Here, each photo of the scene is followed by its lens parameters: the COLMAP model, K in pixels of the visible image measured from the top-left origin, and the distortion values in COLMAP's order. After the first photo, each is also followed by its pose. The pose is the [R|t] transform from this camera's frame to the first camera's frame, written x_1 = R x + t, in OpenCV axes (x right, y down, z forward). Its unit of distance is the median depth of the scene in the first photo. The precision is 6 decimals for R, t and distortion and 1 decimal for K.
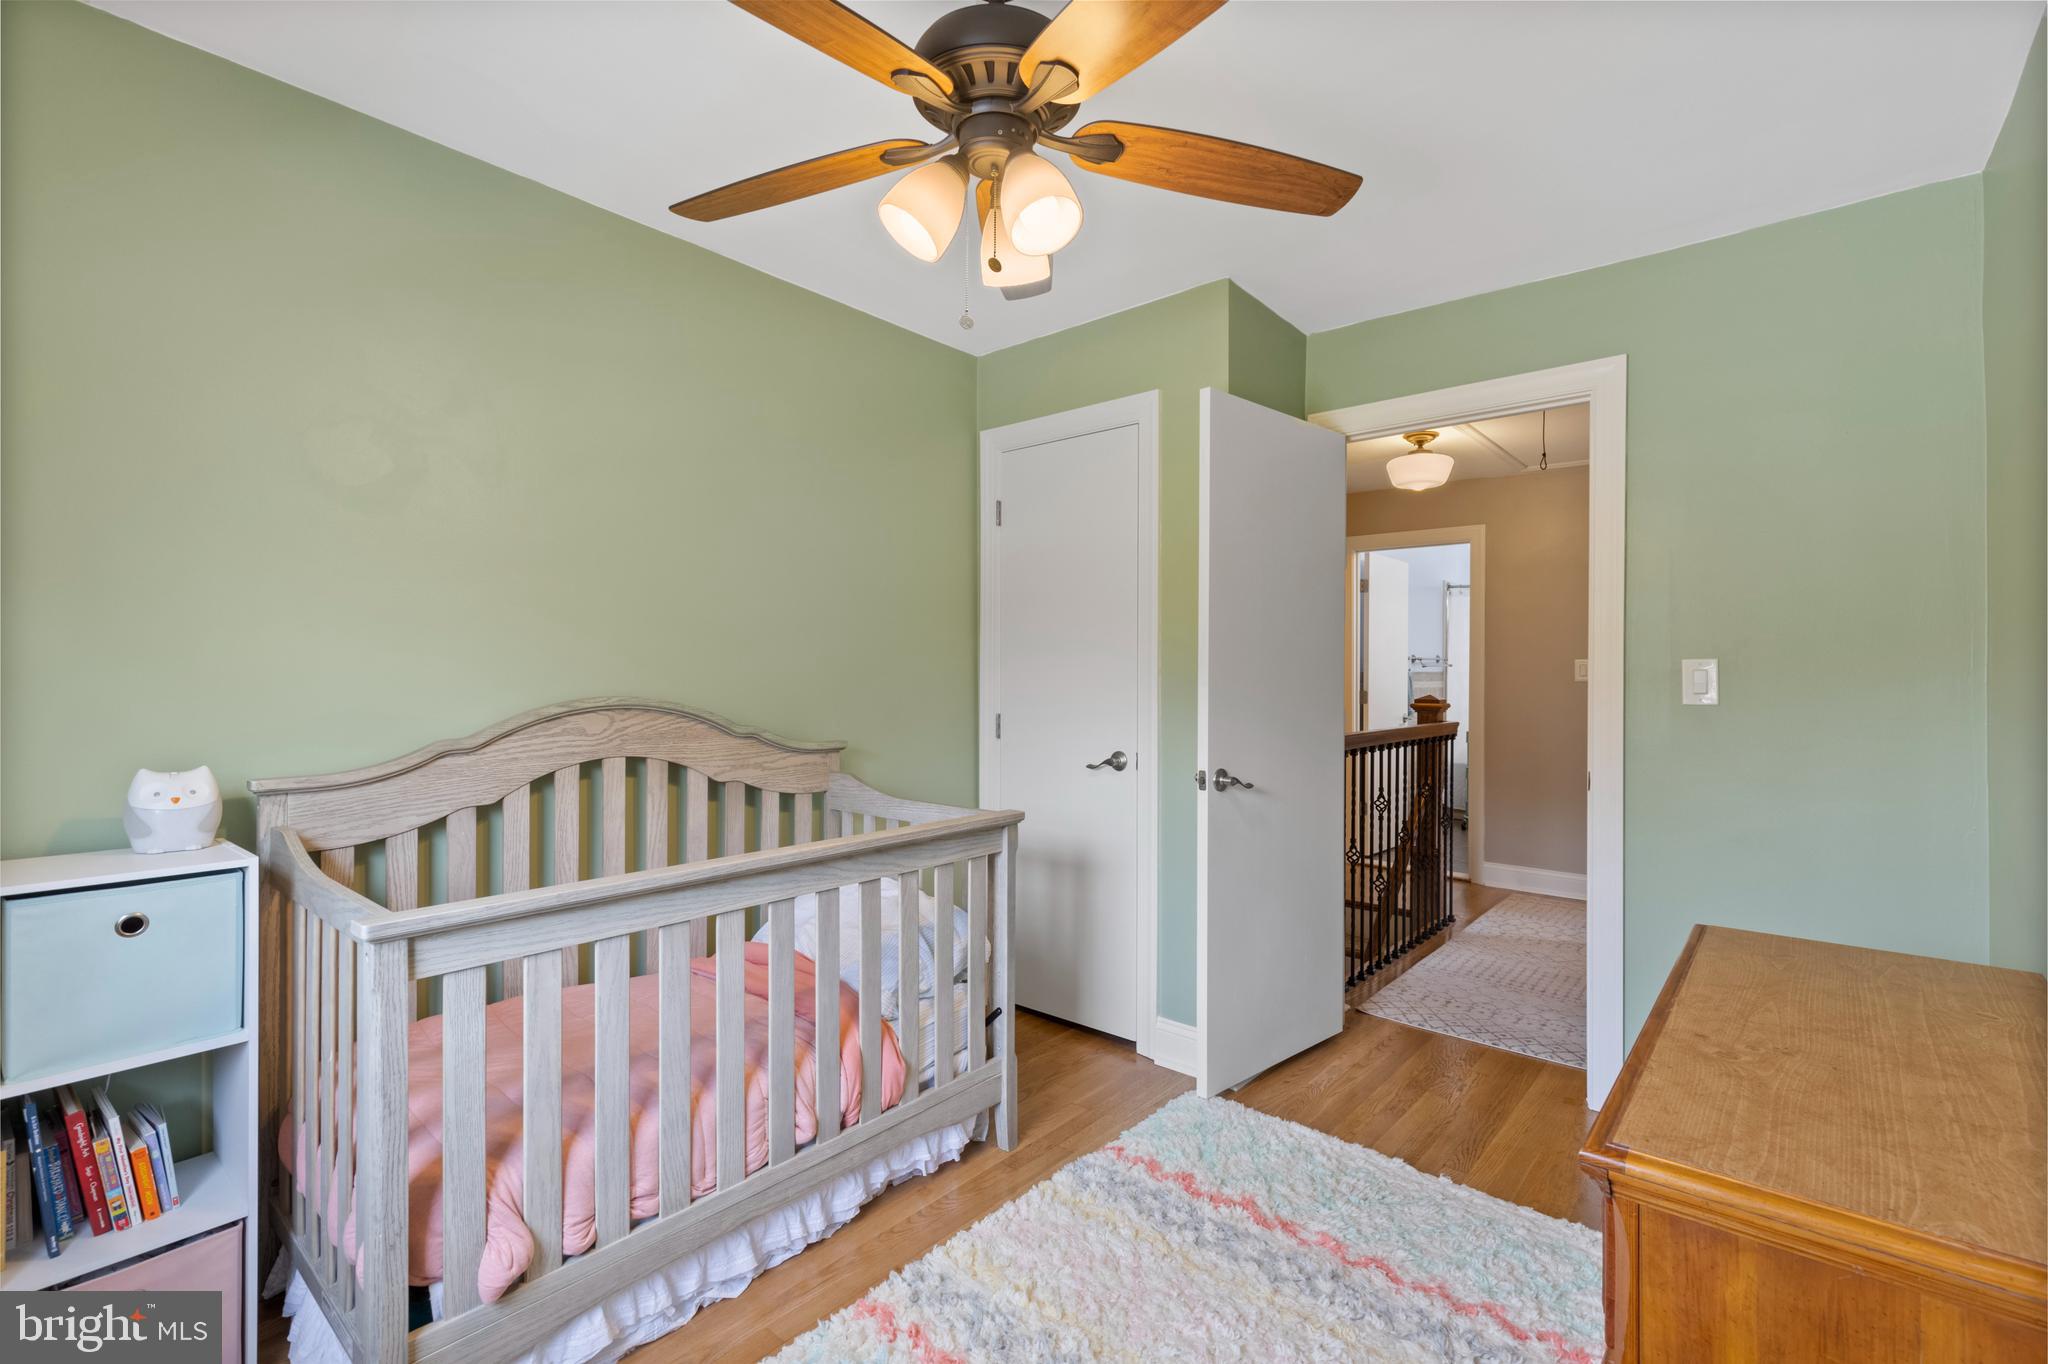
lens RADIAL K [[932.5, 0, 1018.8], [0, 932.5, 676.3], [0, 0, 1]] dist [0.008059, -0.000503]
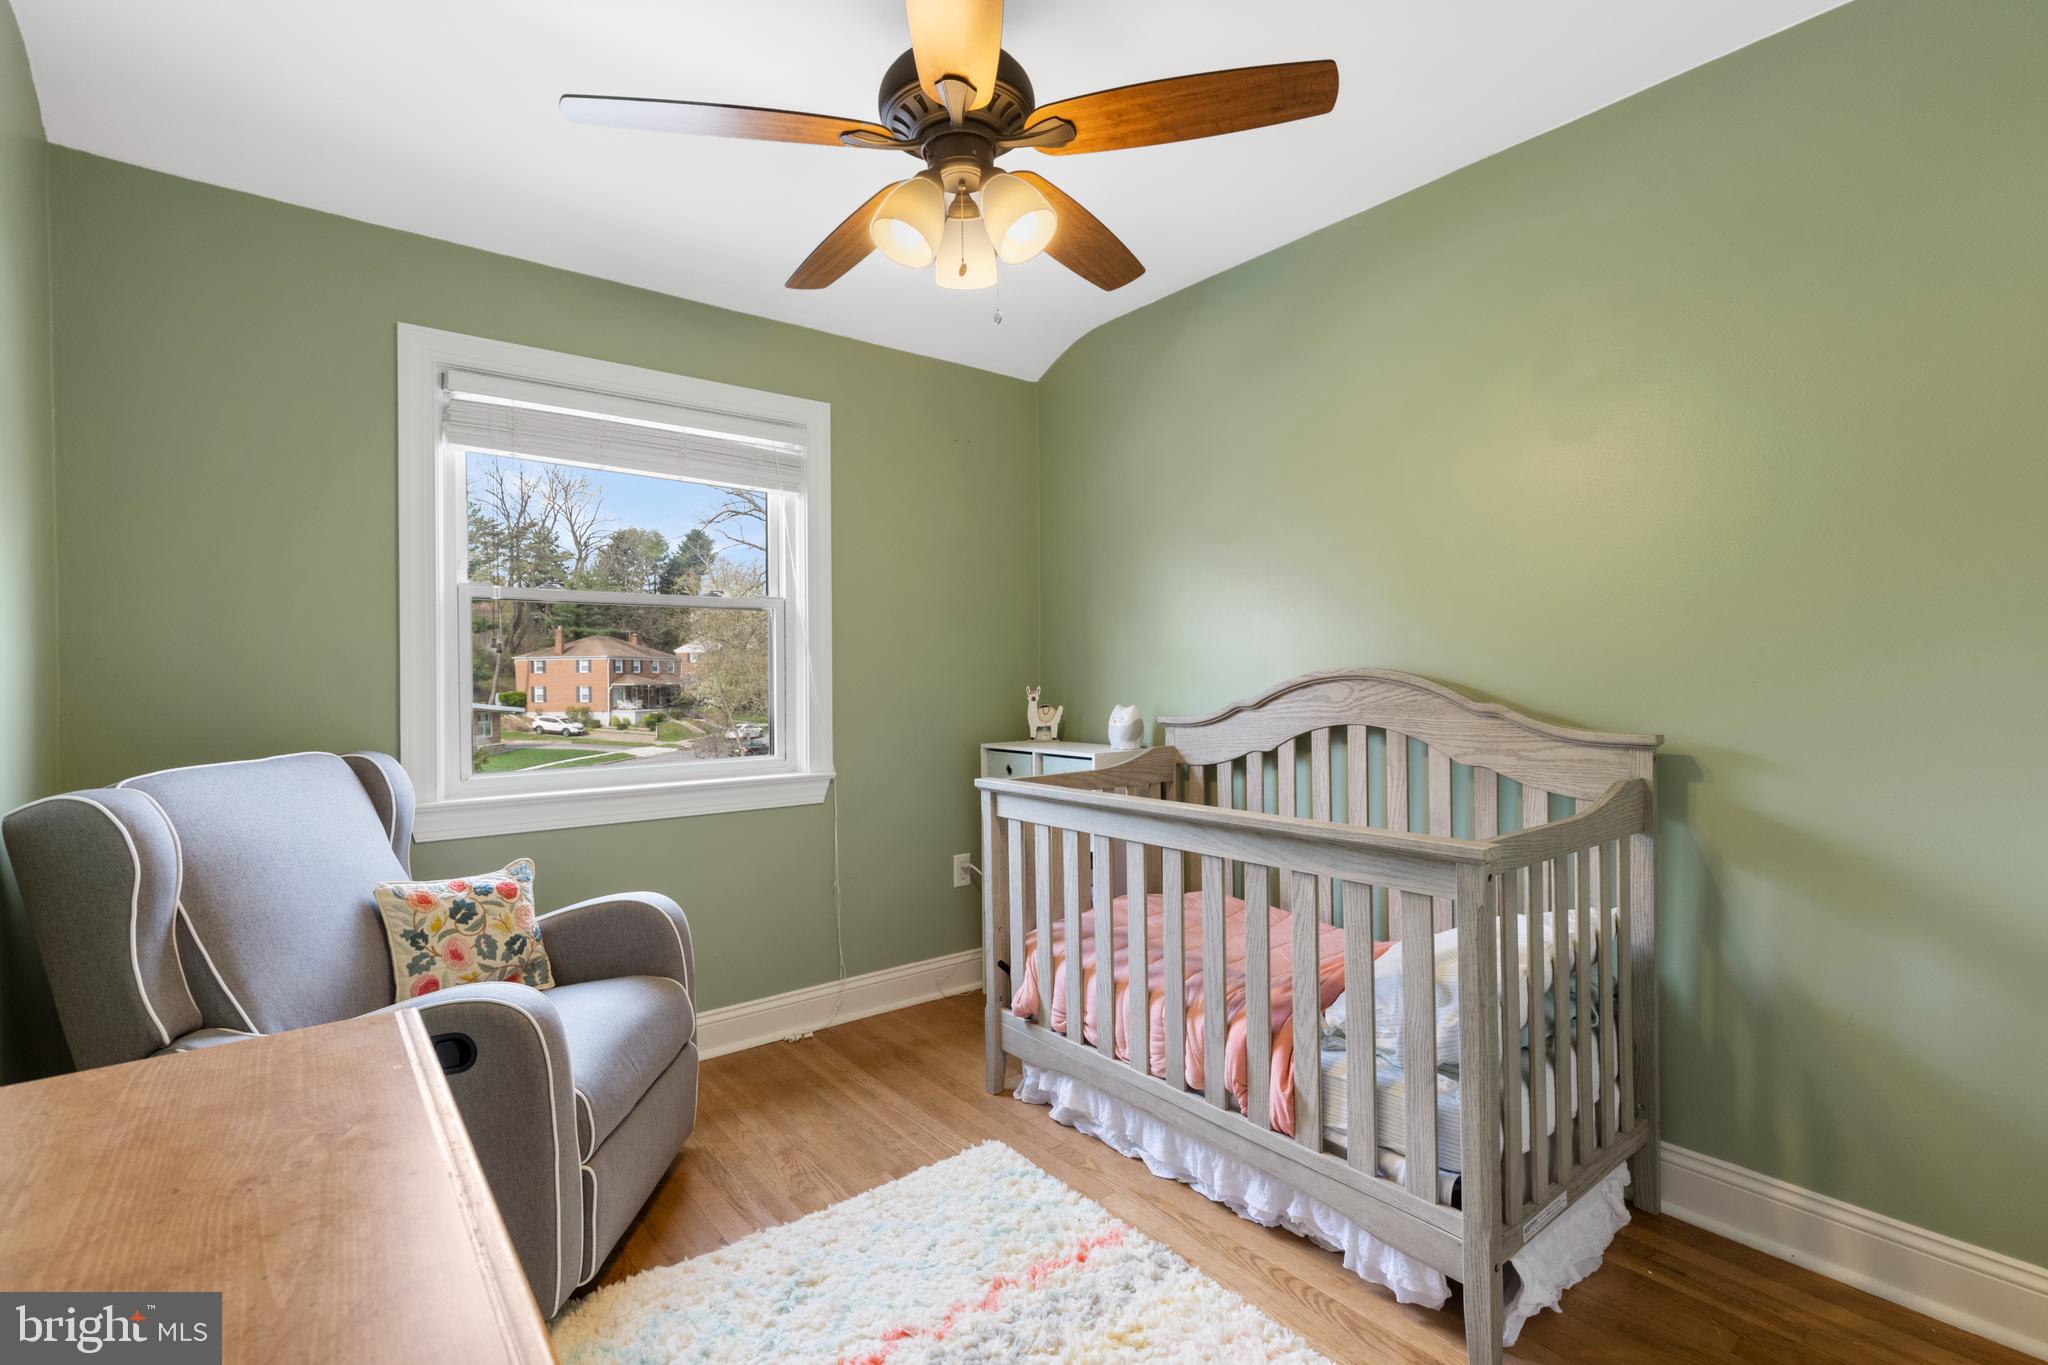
lens RADIAL K [[932.5, 0, 1028.8], [0, 932.5, 680.5], [0, 0, 1]] dist [0.008059, -0.000503]
pose [[-0.188043, 0.005697, -0.982144, 0.764820], [0.007061, 0.999965, 0.004449, 0.032516], [0.982135, -0.006098, -0.188077, 0.934933]]
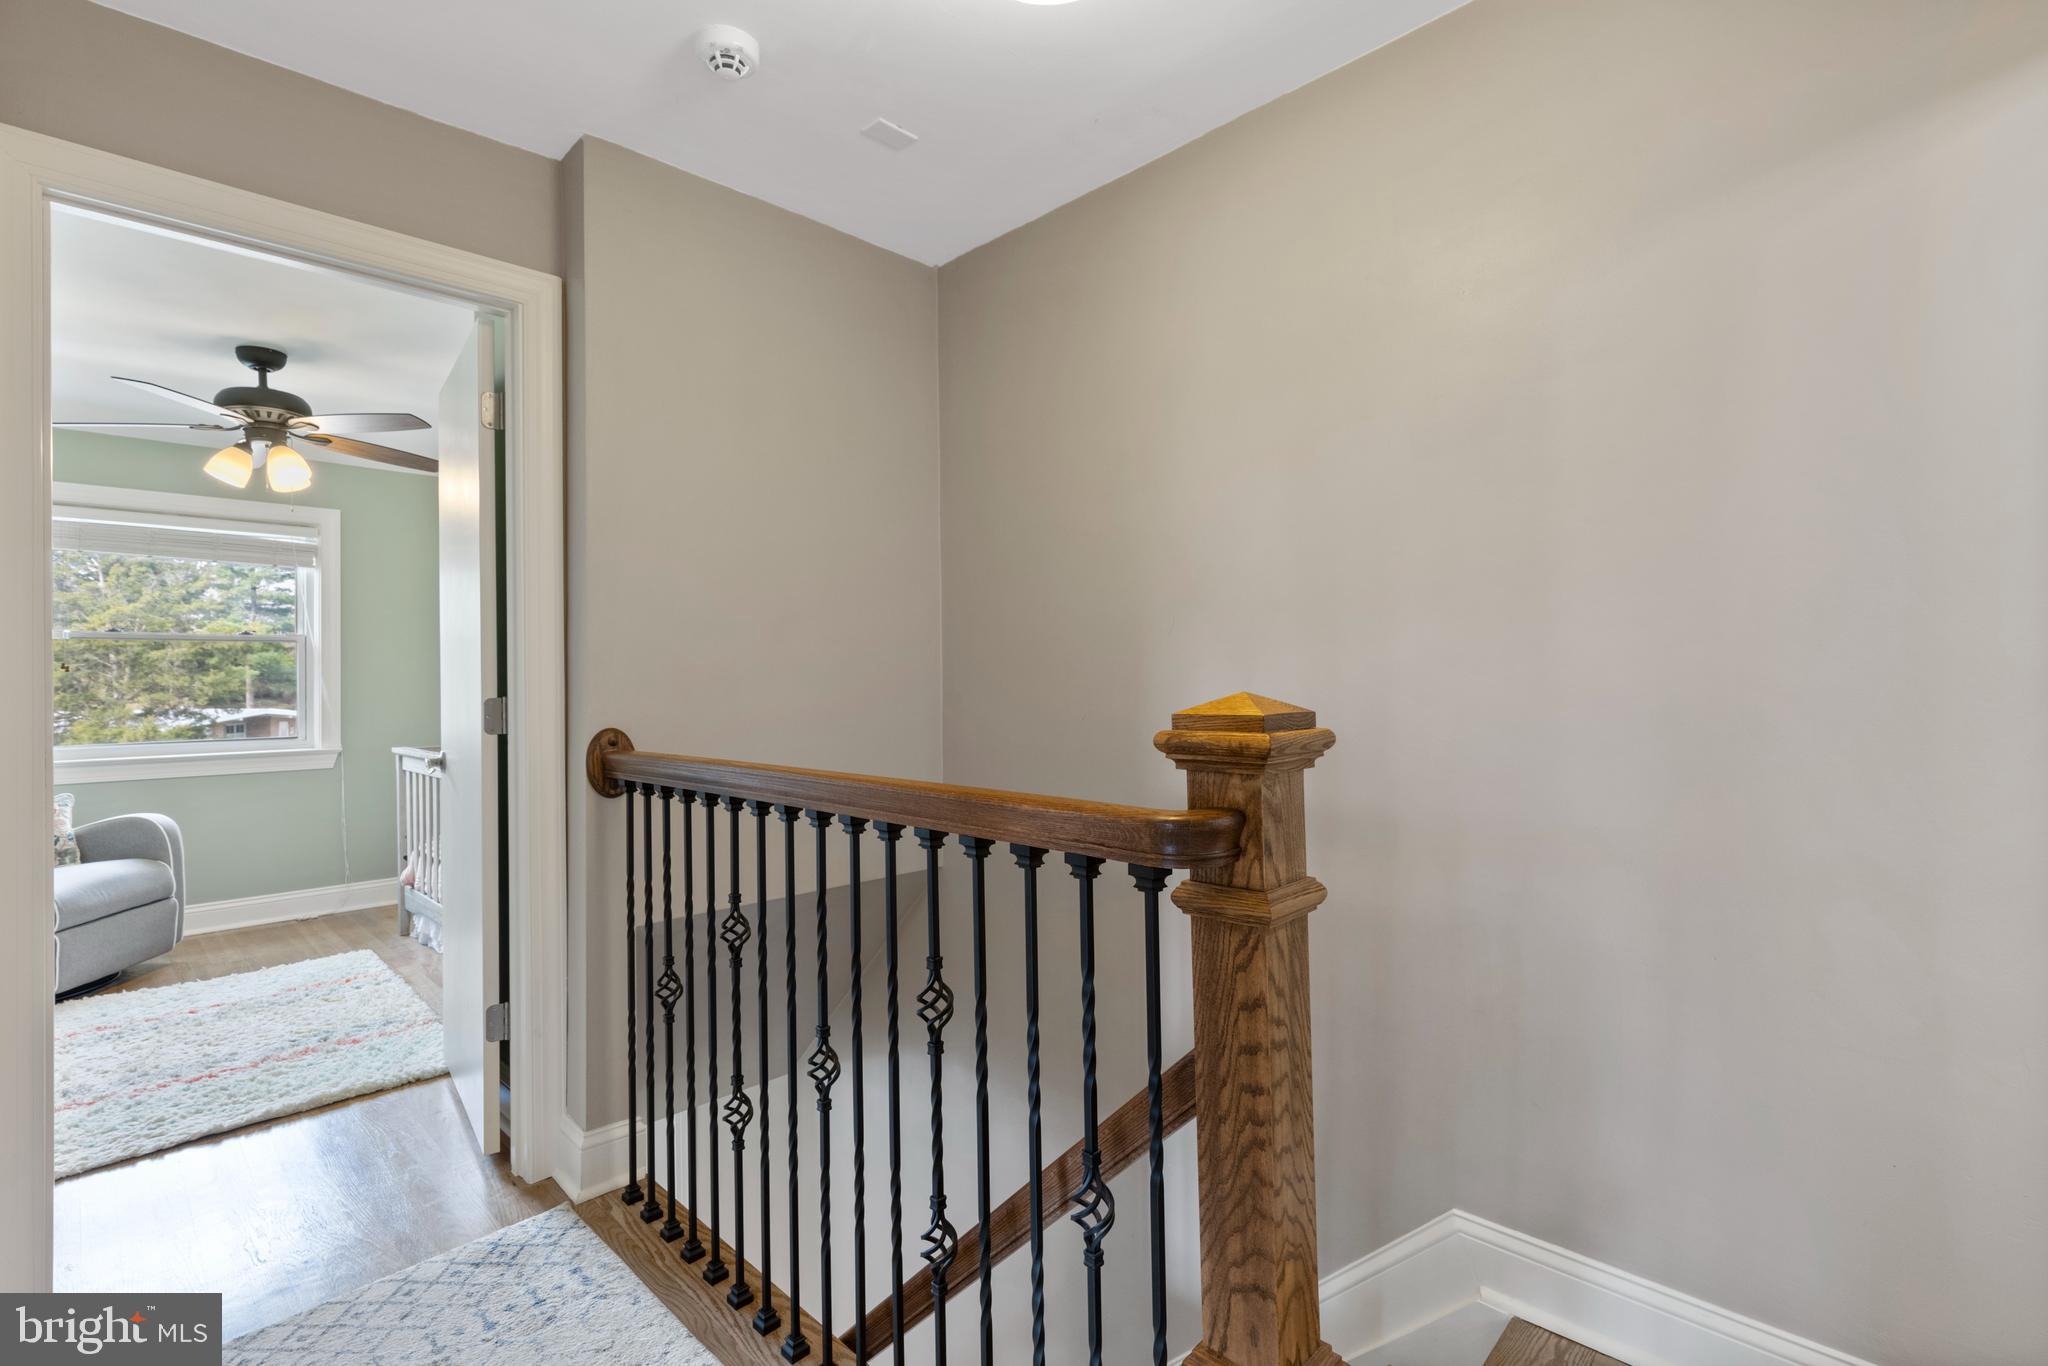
lens RADIAL K [[932.5, 0, 1016.7], [0, 932.5, 666.6], [0, 0, 1]] dist [0.008059, -0.000503]
pose [[-0.063468, -0.007184, -0.997958, 1.560939], [0.007173, 0.999945, -0.007654, 0.012532], [0.997958, -0.007644, -0.063413, 2.159178]]
